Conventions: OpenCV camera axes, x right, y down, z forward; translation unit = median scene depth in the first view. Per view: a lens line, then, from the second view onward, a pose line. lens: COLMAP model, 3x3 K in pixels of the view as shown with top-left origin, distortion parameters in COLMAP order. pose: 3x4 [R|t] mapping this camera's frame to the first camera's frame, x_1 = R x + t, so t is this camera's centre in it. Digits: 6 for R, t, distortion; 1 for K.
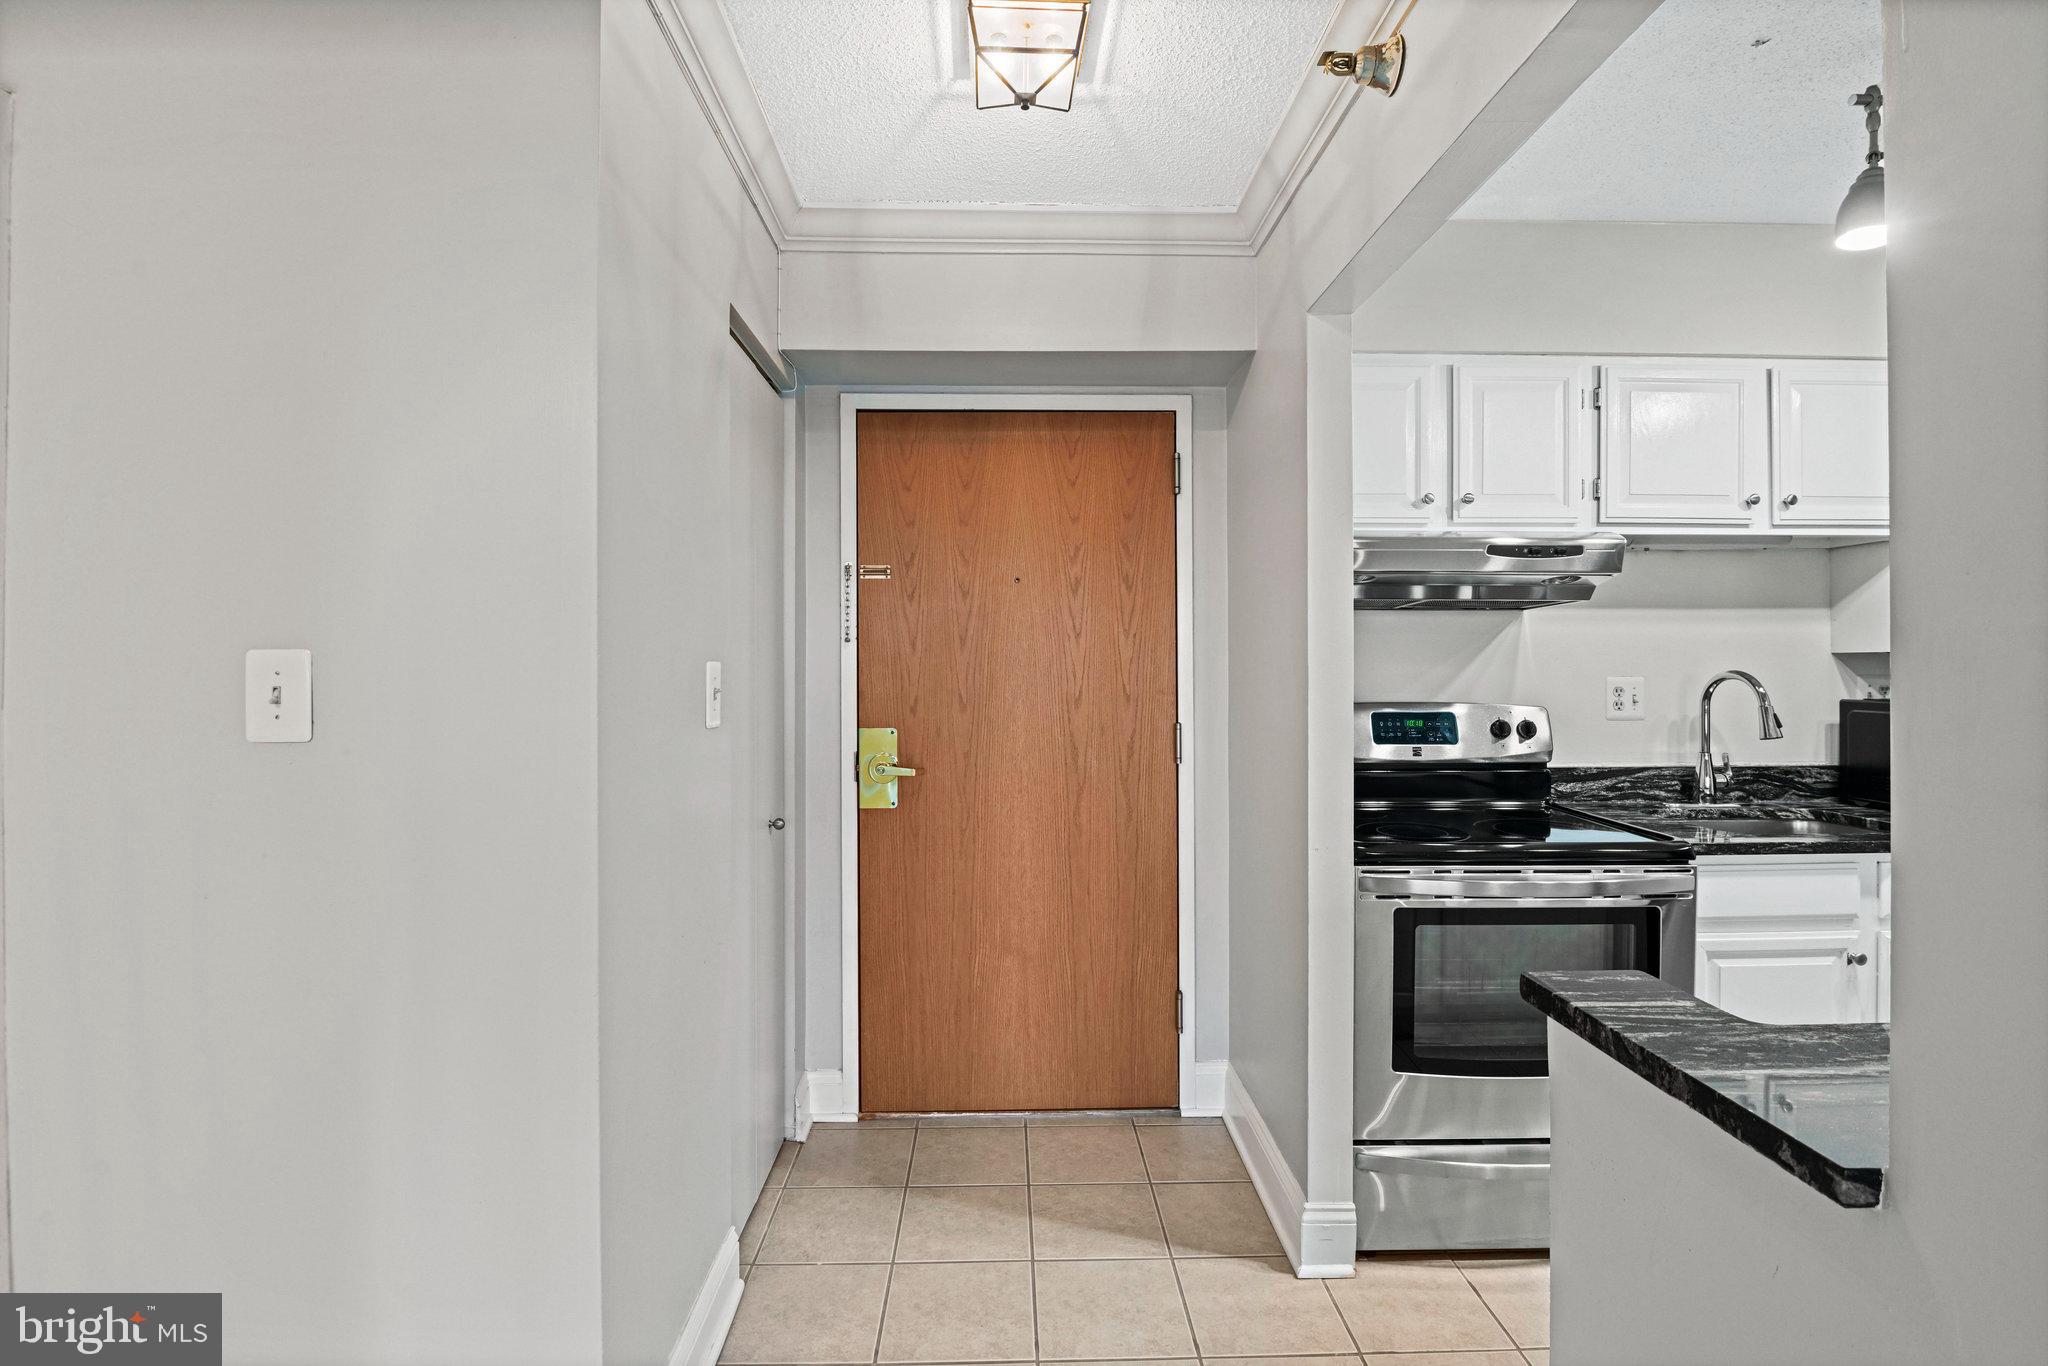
lens RADIAL K [[978.3, 0, 1006.0], [0, 978.3, 661.9], [0, 0, 1]] dist [-0.010105, -0.006232]
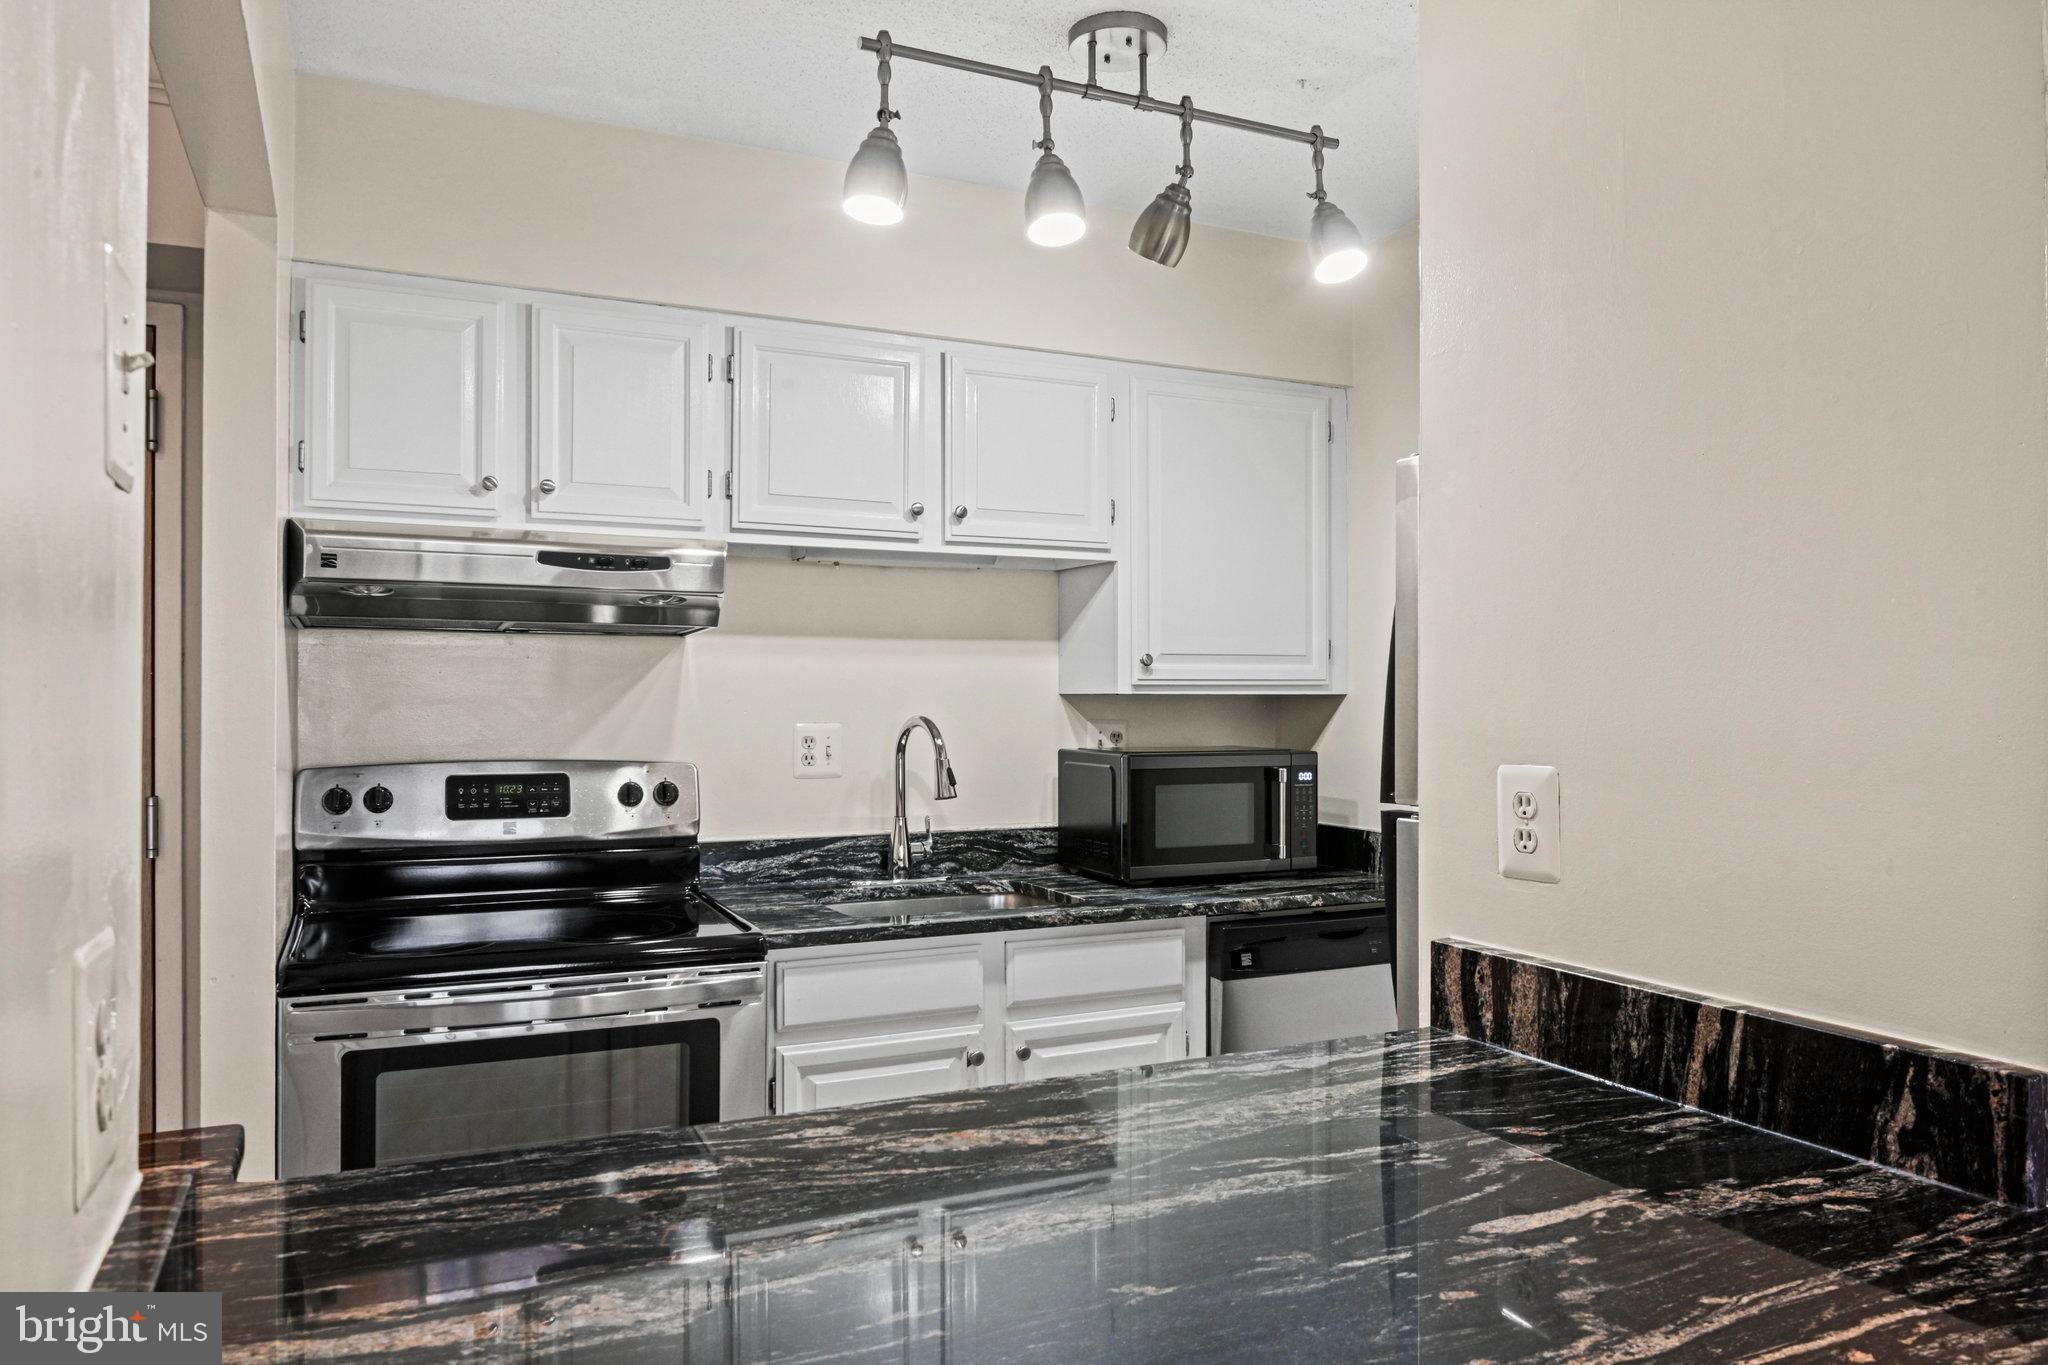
lens RADIAL K [[1418.0, 0, 1063.3], [0, 1418.0, 692.2], [0, 0, 1]] dist [-0.017116, -0.017474]
pose [[0.902933, 0.003199, 0.429770, 0.353177], [-0.003946, 0.999992, 0.000846, -0.012796], [-0.429764, -0.002460, 0.902938, -0.134095]]
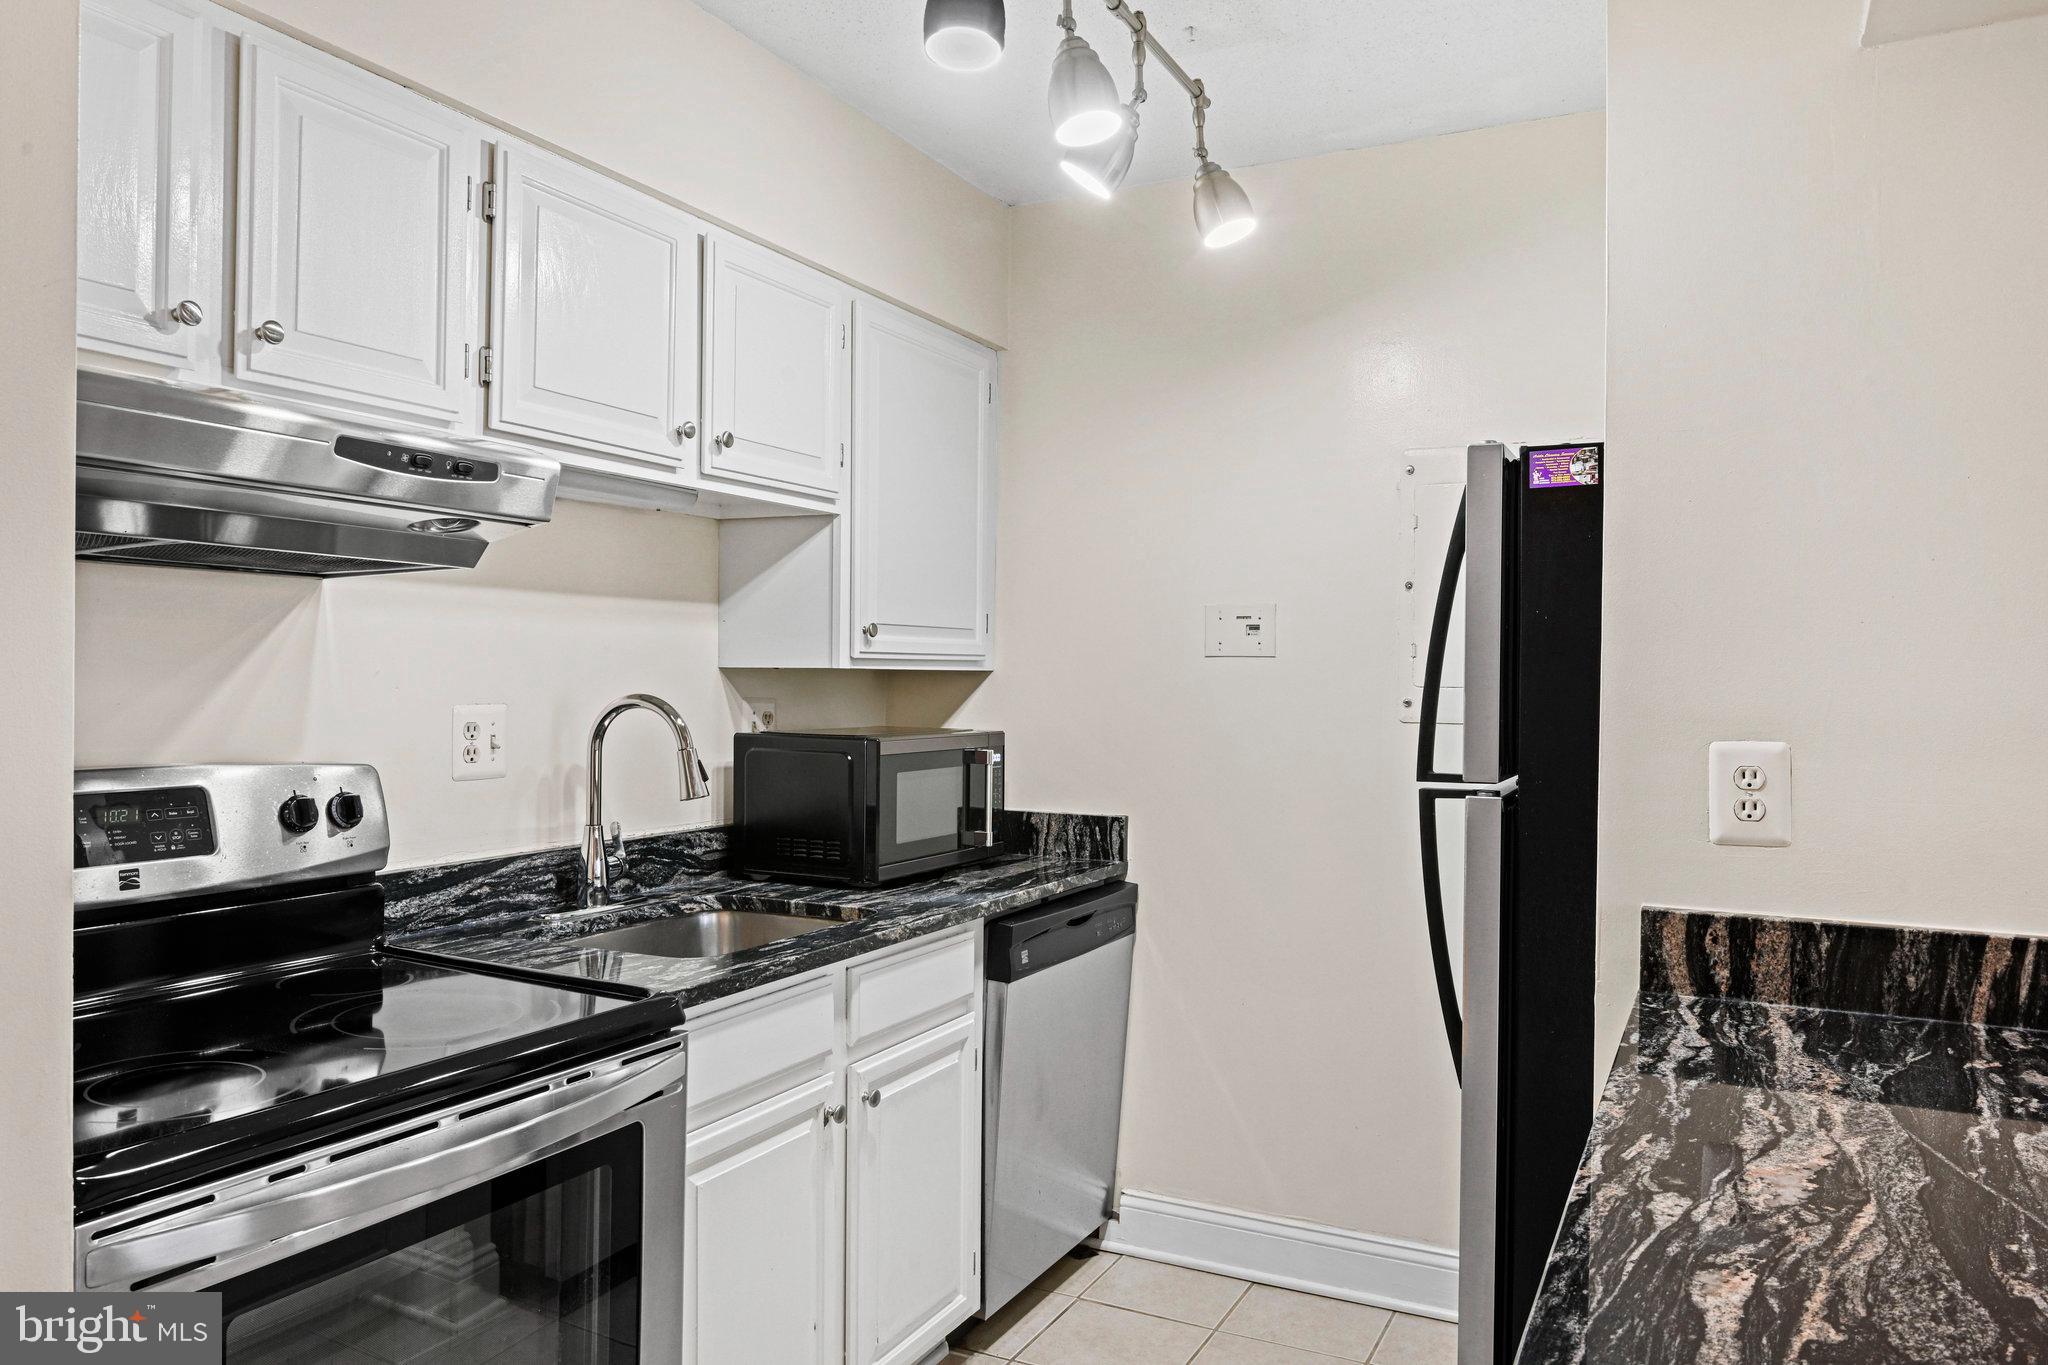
lens RADIAL K [[1418.0, 0, 1051.8], [0, 1418.0, 693.0], [0, 0, 1]] dist [-0.017116, -0.017474]
pose [[0.448302, -0.004979, 0.893868, 0.037720], [-0.014468, 0.999813, 0.012825, -0.008185], [-0.893765, -0.018682, 0.448146, 0.346963]]
